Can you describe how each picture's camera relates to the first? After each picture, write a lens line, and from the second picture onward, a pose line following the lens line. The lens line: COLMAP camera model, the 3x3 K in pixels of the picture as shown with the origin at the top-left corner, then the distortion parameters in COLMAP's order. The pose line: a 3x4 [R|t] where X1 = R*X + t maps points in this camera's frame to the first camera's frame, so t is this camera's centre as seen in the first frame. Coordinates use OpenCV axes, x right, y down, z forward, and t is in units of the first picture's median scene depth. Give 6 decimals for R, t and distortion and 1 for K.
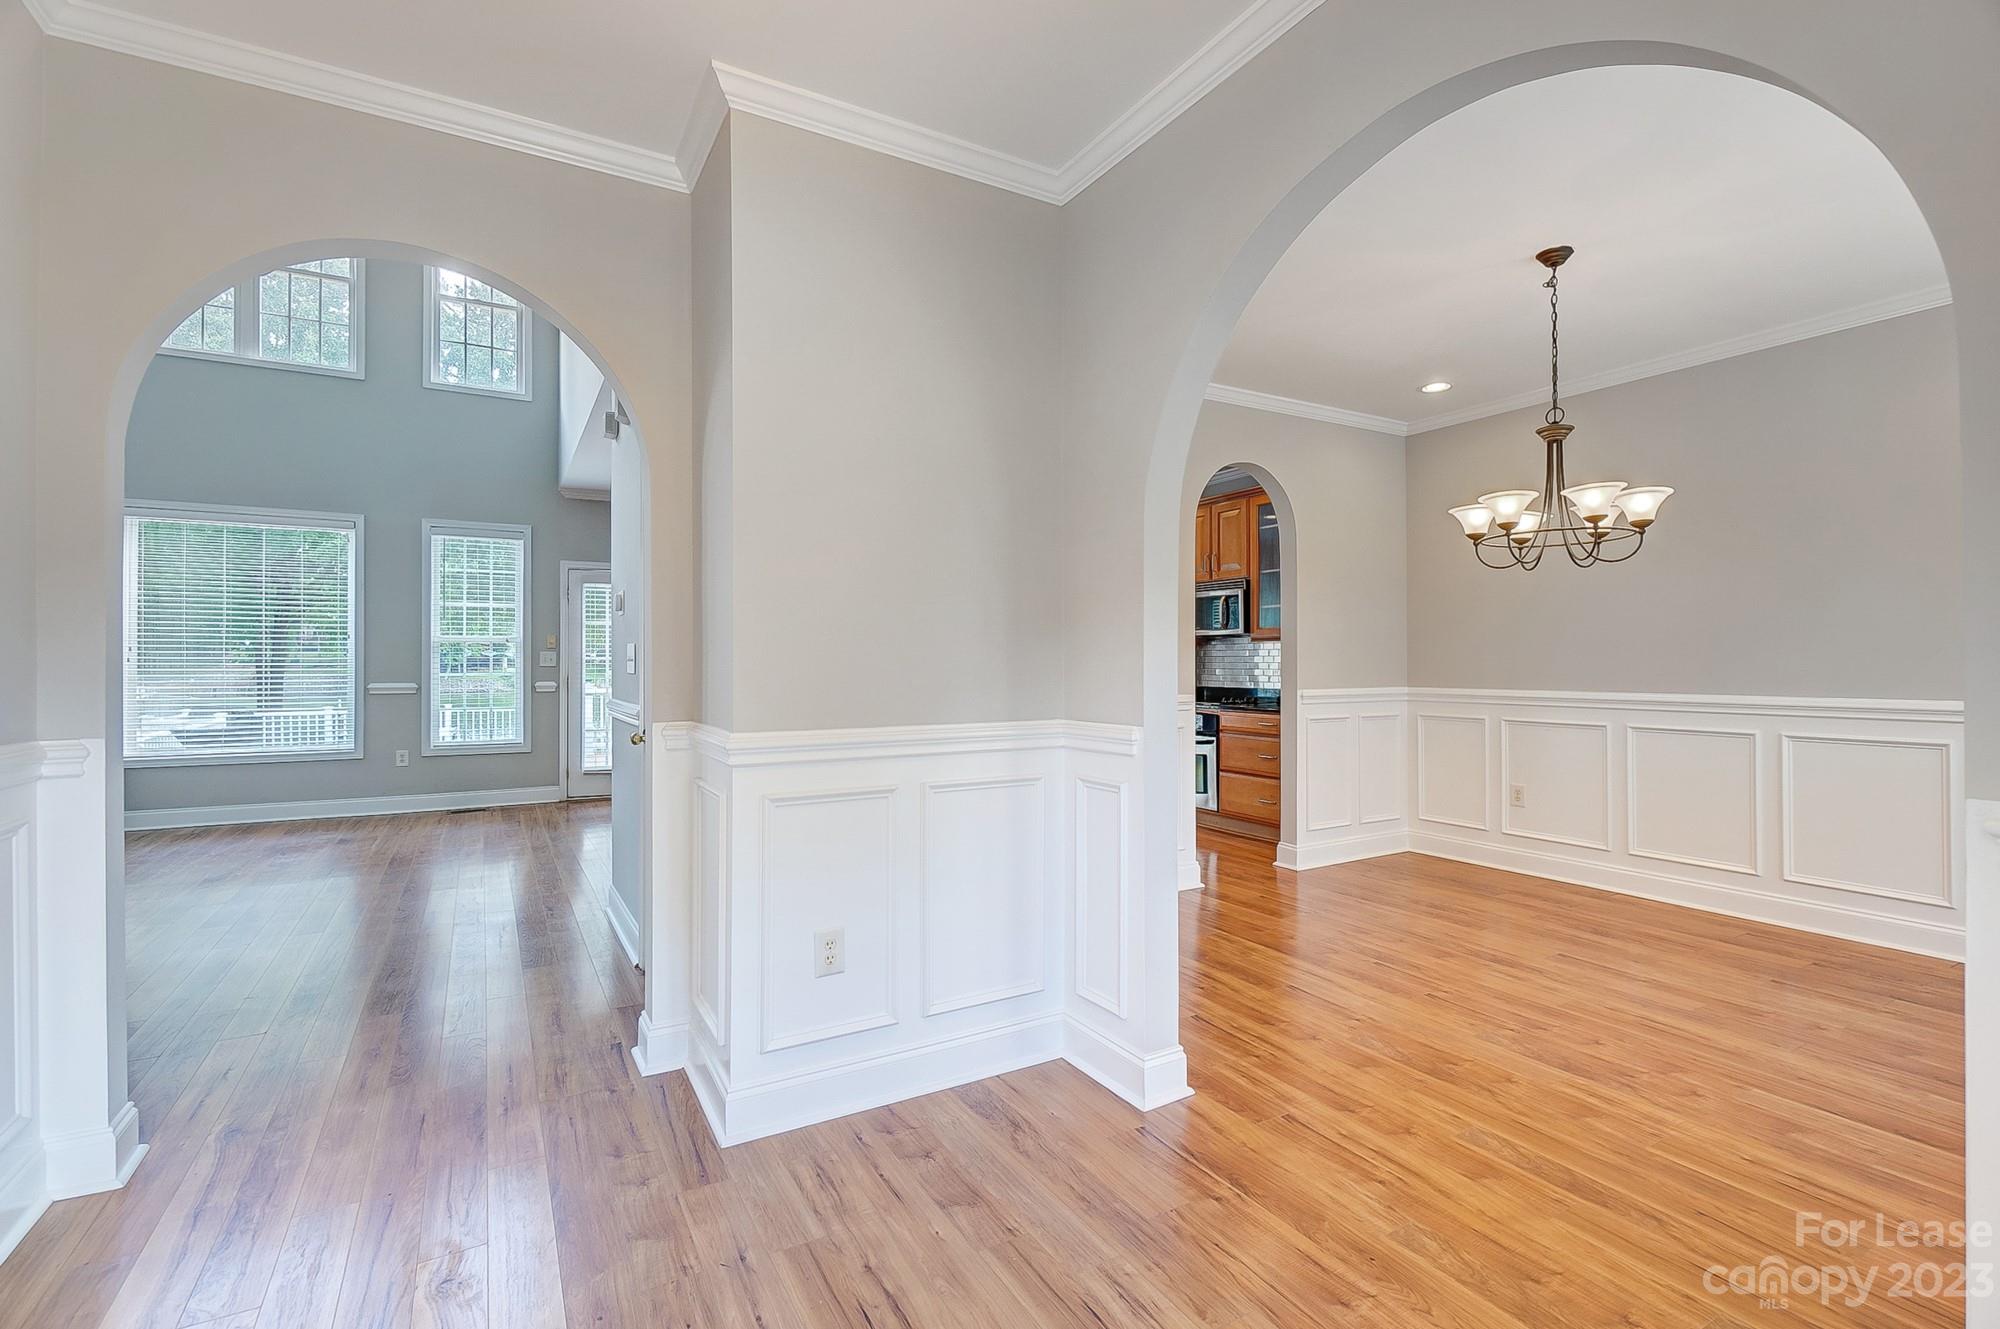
lens RADIAL K [[877.1, 0, 983.8], [0, 877.1, 659.0], [0, 0, 1]] dist [-0.063766, 0.023905]
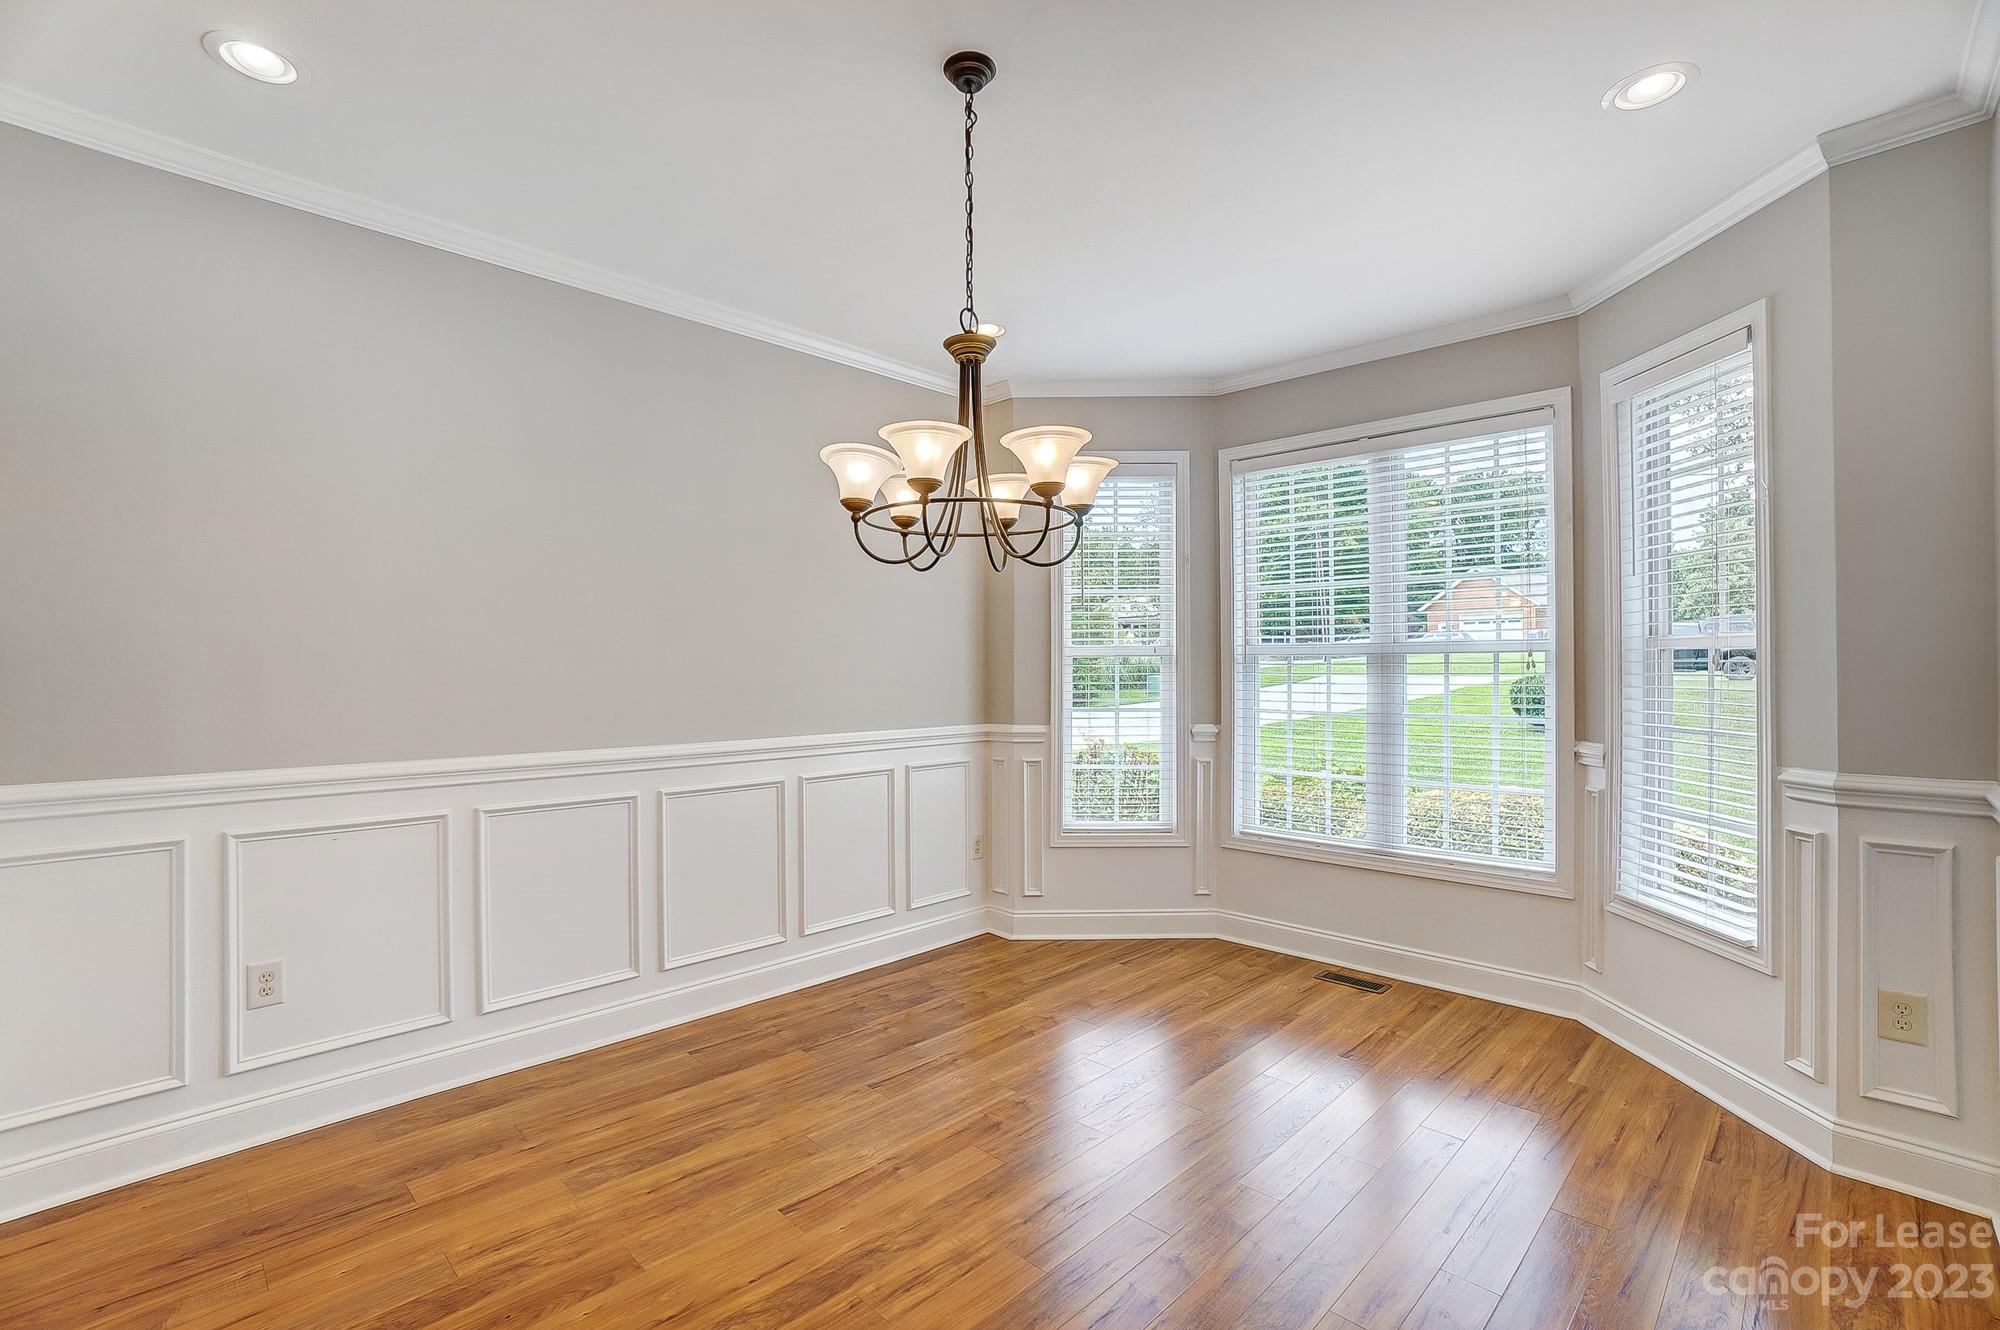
lens RADIAL K [[875.4, 0, 1000.0], [0, 875.4, 665.0], [0, 0, 1]] dist [-0.015753, 0.000193]
pose [[-0.260044, 0.019236, 0.965405, 0.047031], [-0.003489, 0.999776, -0.020860, -0.021775], [-0.965590, -0.008793, -0.259919, 1.051587]]
